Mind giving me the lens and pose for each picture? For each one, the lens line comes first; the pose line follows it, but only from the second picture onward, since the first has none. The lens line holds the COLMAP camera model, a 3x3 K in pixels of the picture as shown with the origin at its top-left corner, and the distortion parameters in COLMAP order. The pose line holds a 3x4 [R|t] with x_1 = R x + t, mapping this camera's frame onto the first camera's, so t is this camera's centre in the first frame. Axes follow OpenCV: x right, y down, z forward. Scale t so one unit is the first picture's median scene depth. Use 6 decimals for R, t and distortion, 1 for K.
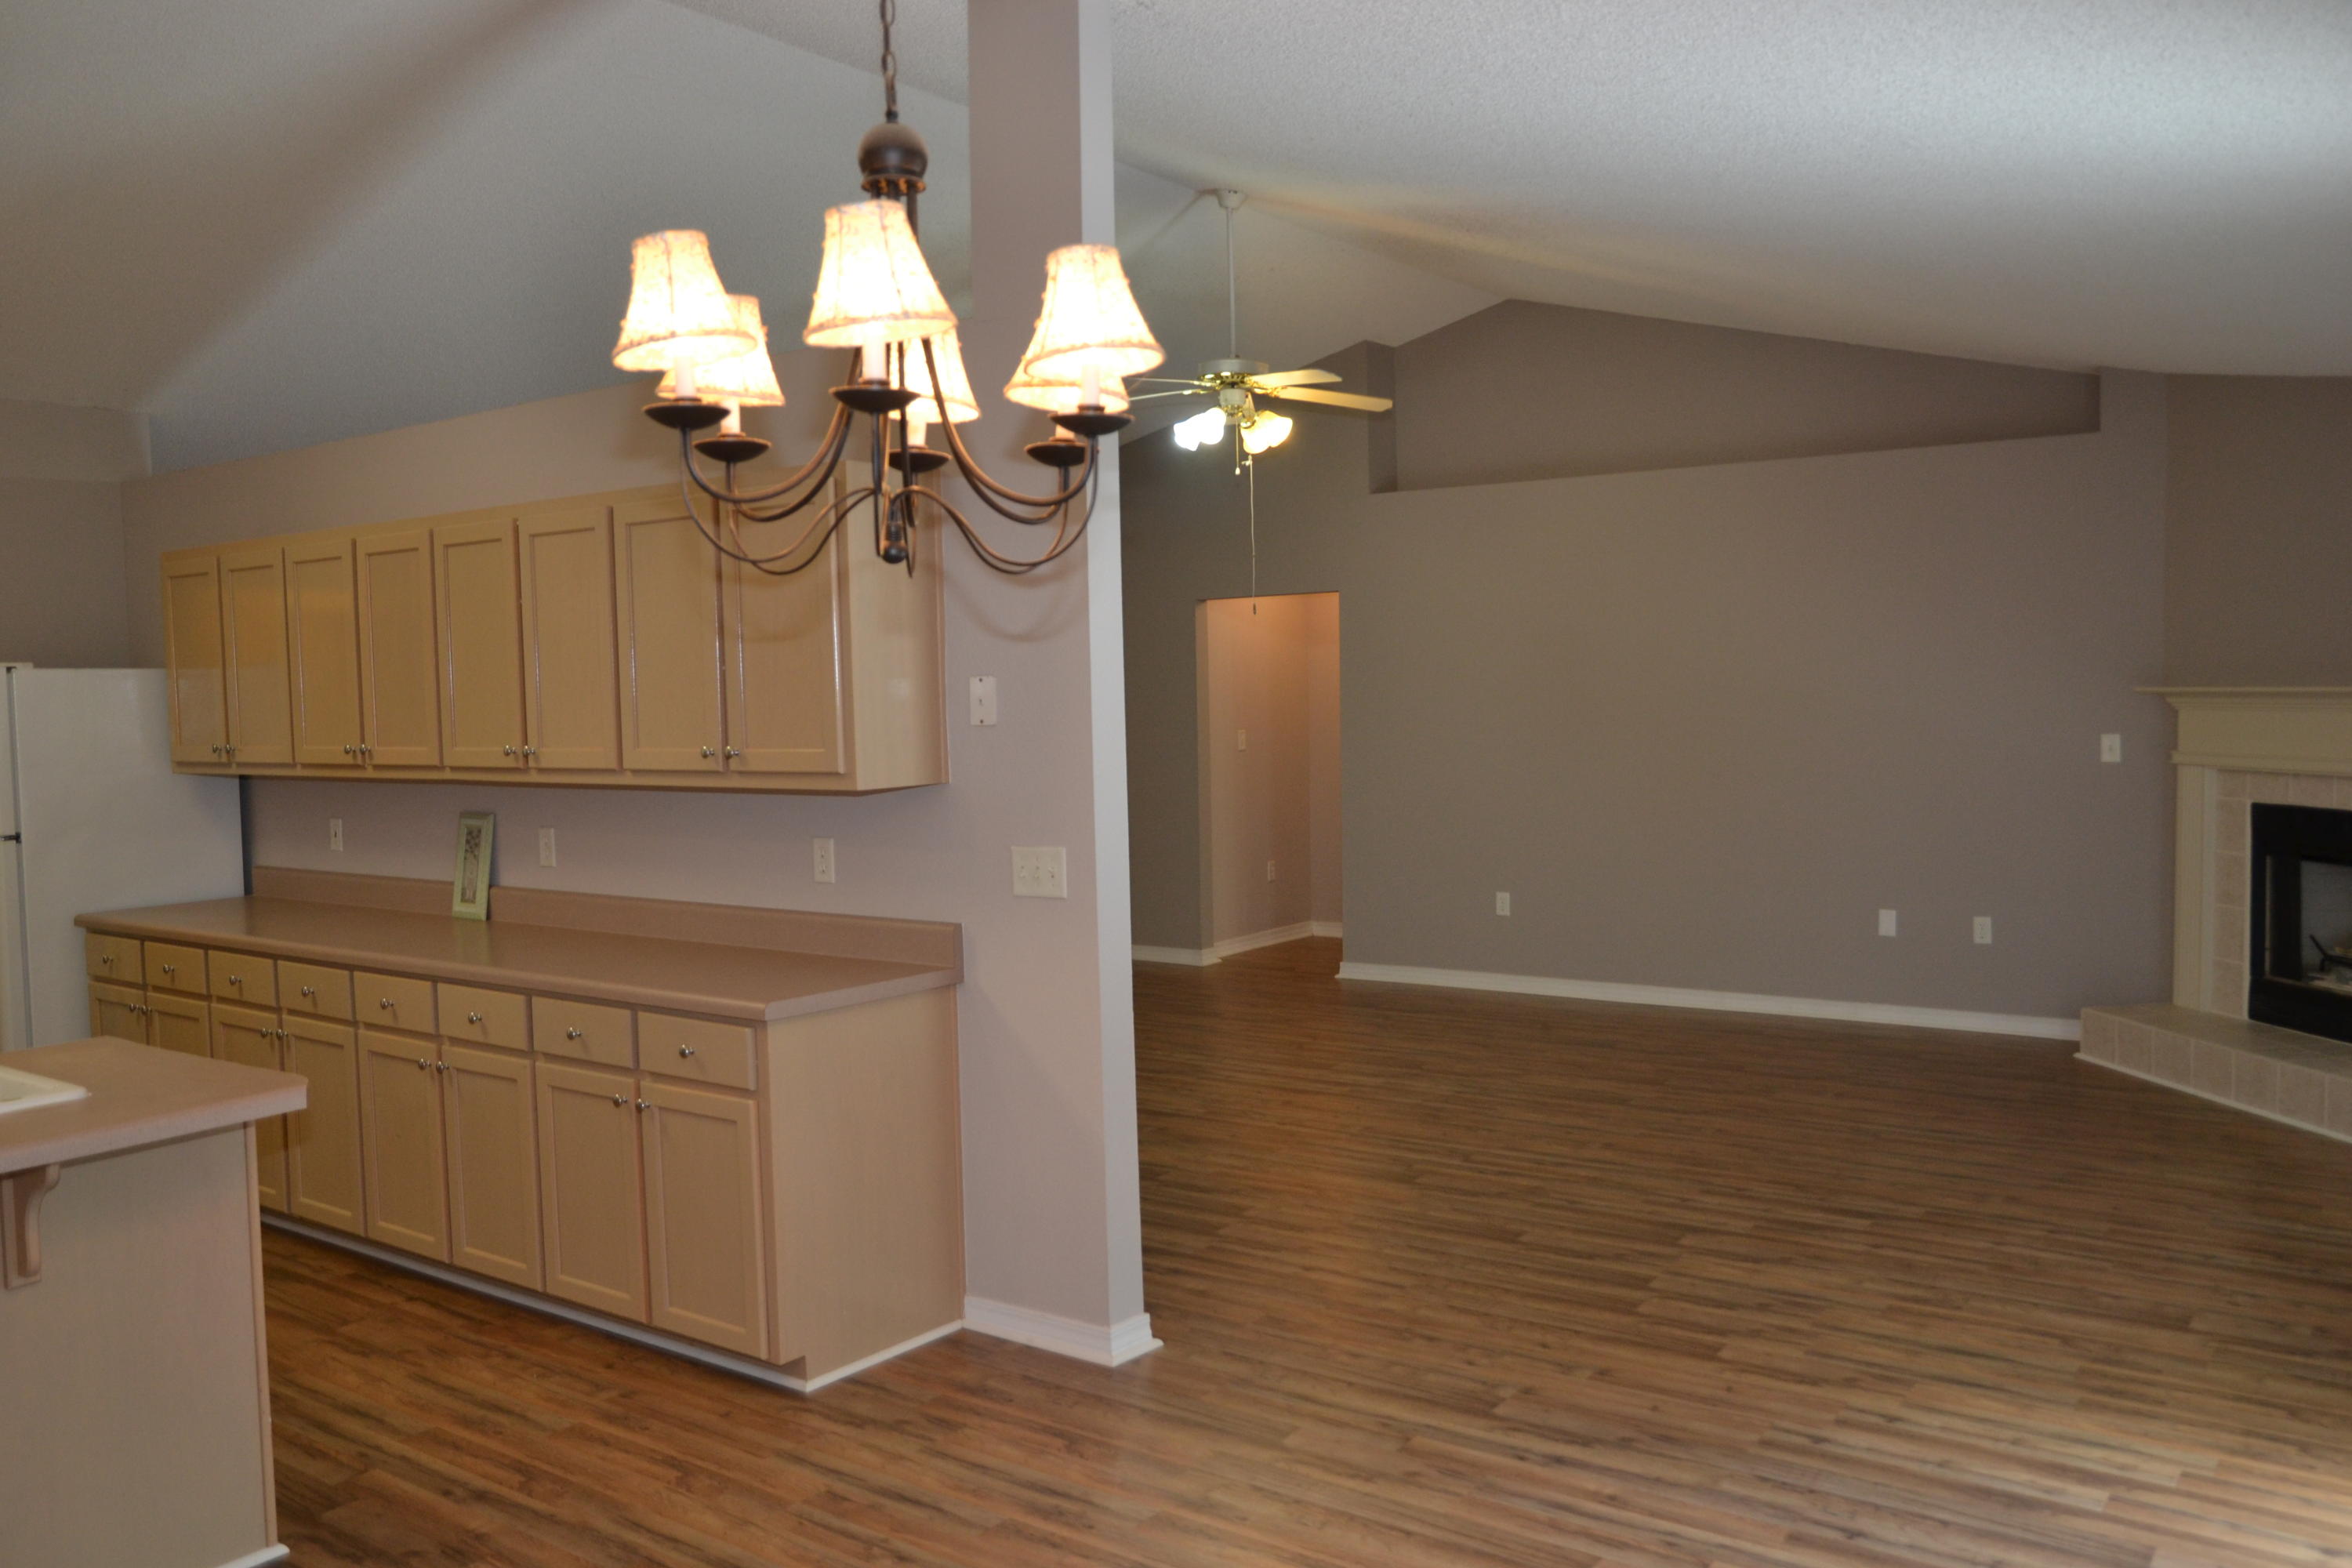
lens RADIAL K [[1725.5, 0, 1176.0], [0, 1725.5, 784.0], [0, 0, 1]] dist [-0.003487, -0.004298]
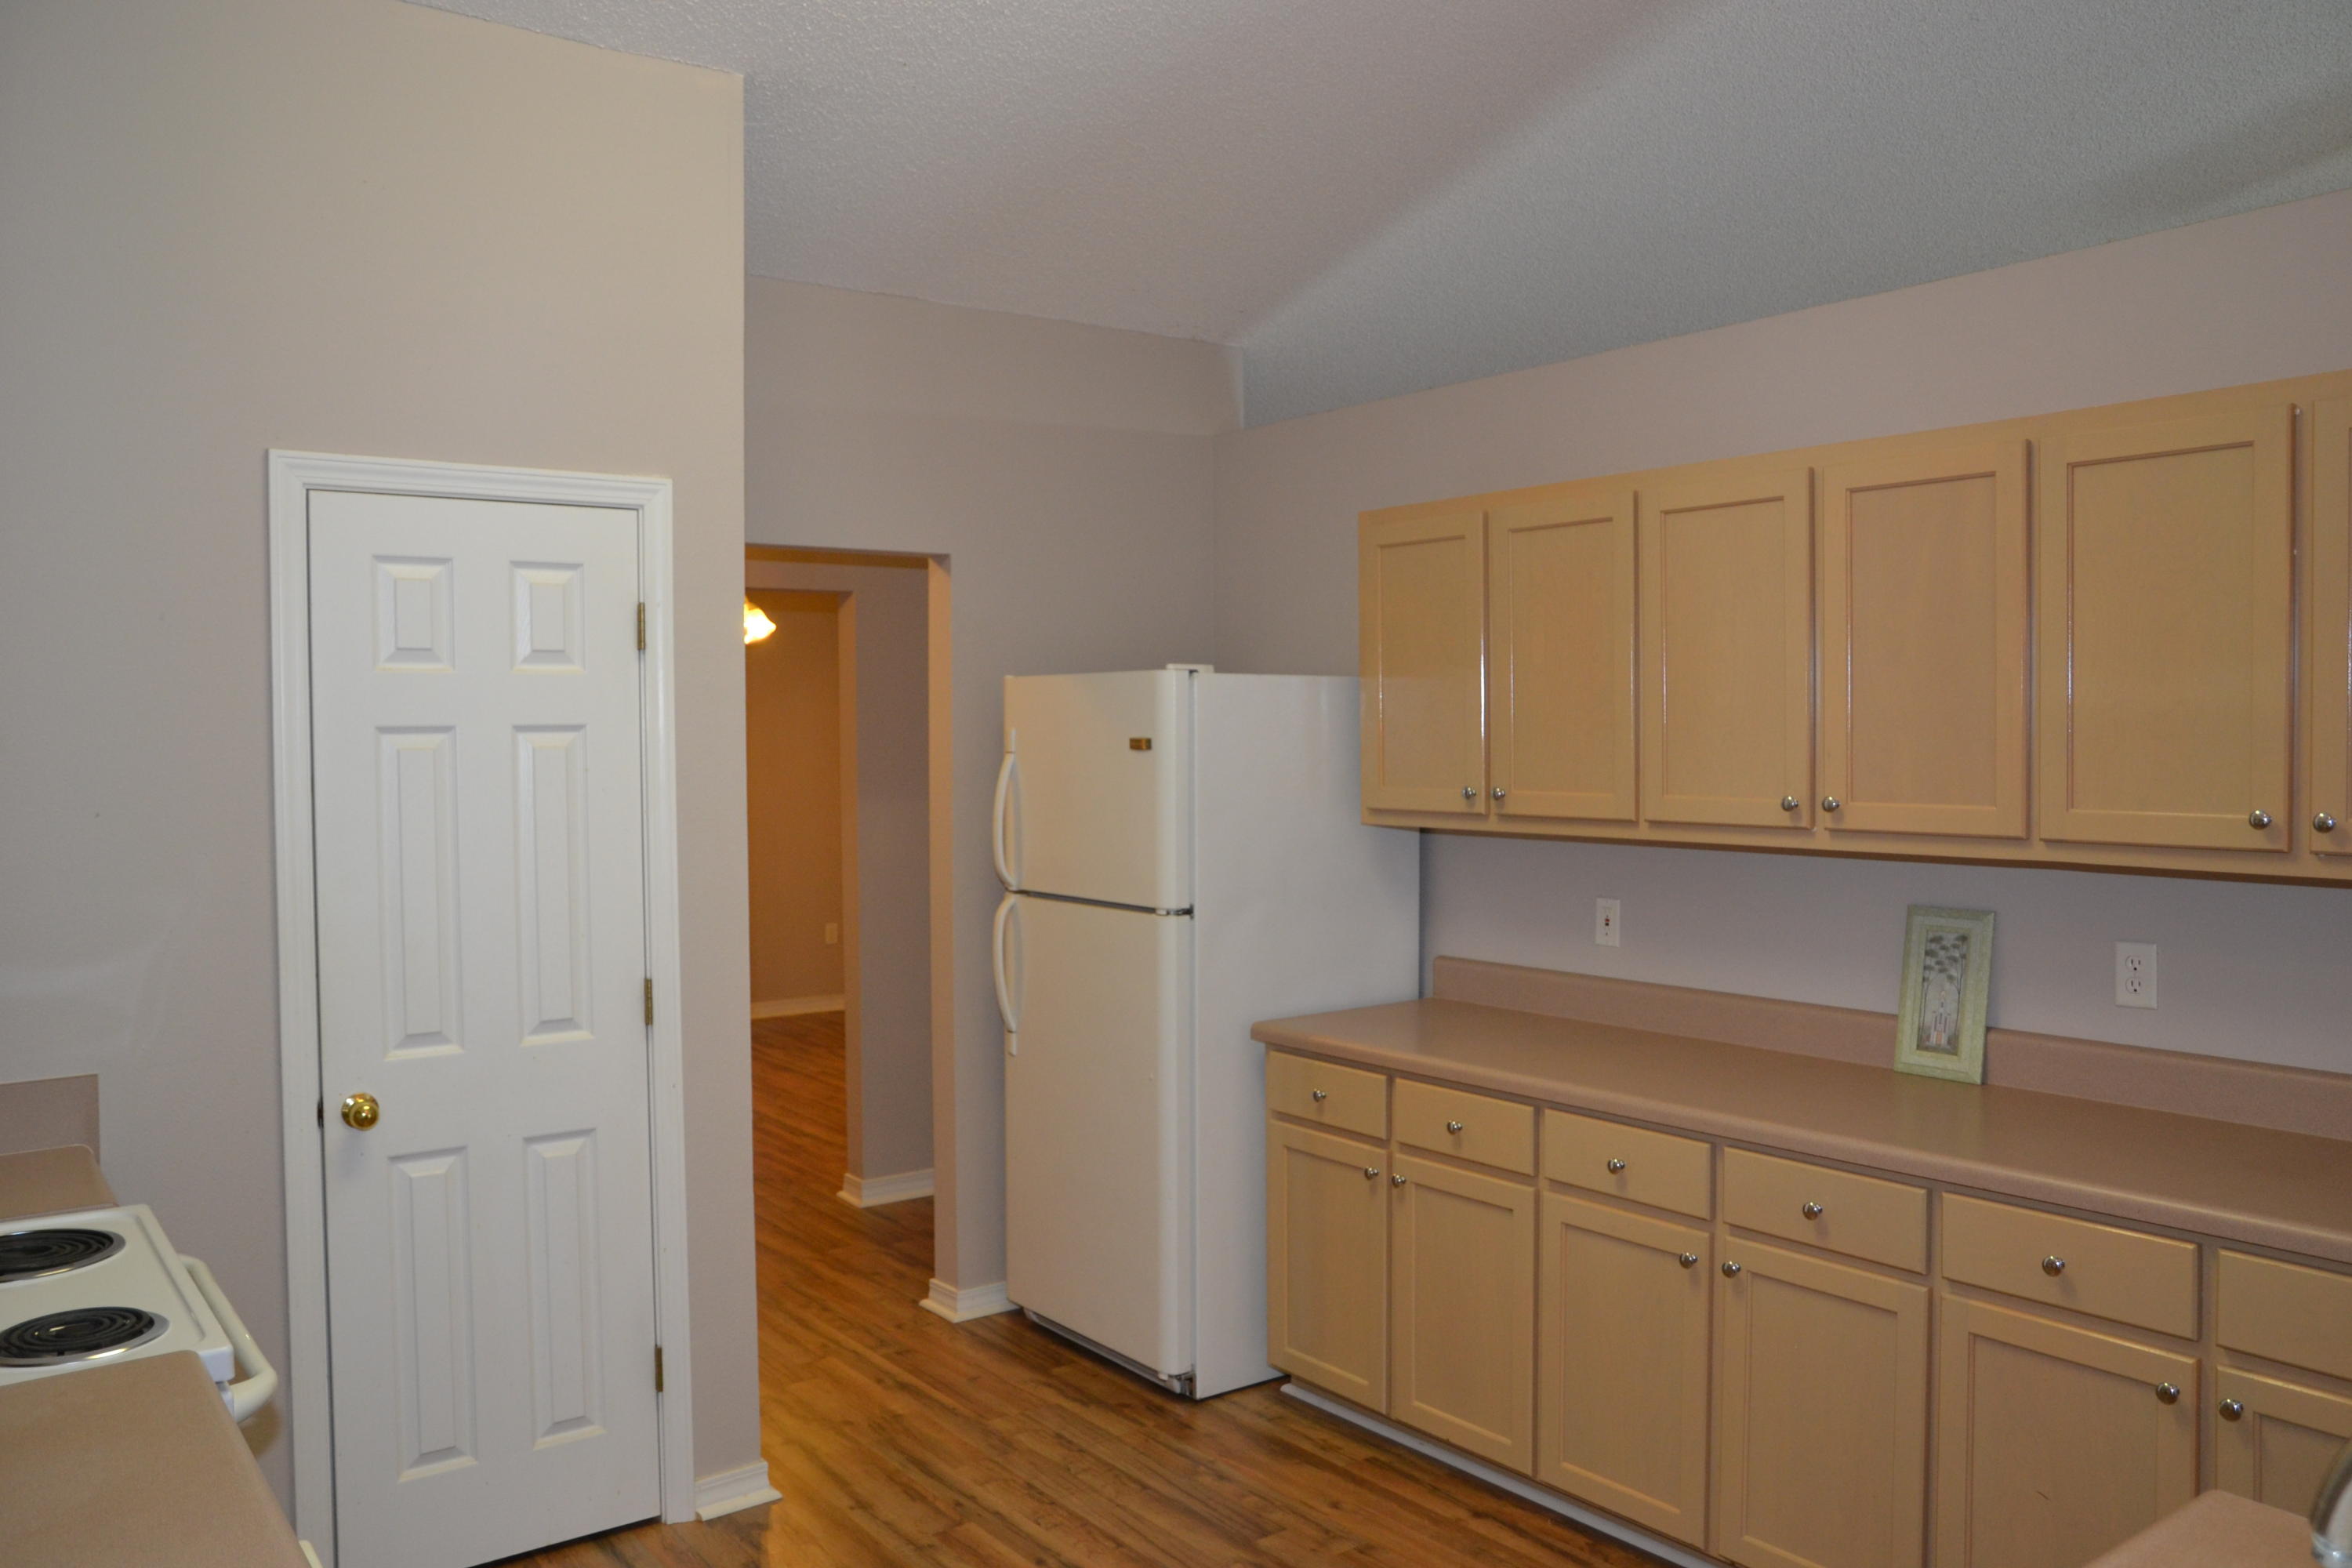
lens RADIAL K [[1658.0, 0, 1175.0], [0, 1658.0, 759.5], [0, 0, 1]] dist [-0.133148, 0.106754]
pose [[0.959517, 0.021988, -0.280791, -0.448459], [-0.032429, 0.998942, -0.032593, -0.007976], [0.279778, 0.040379, 0.959215, 0.314191]]
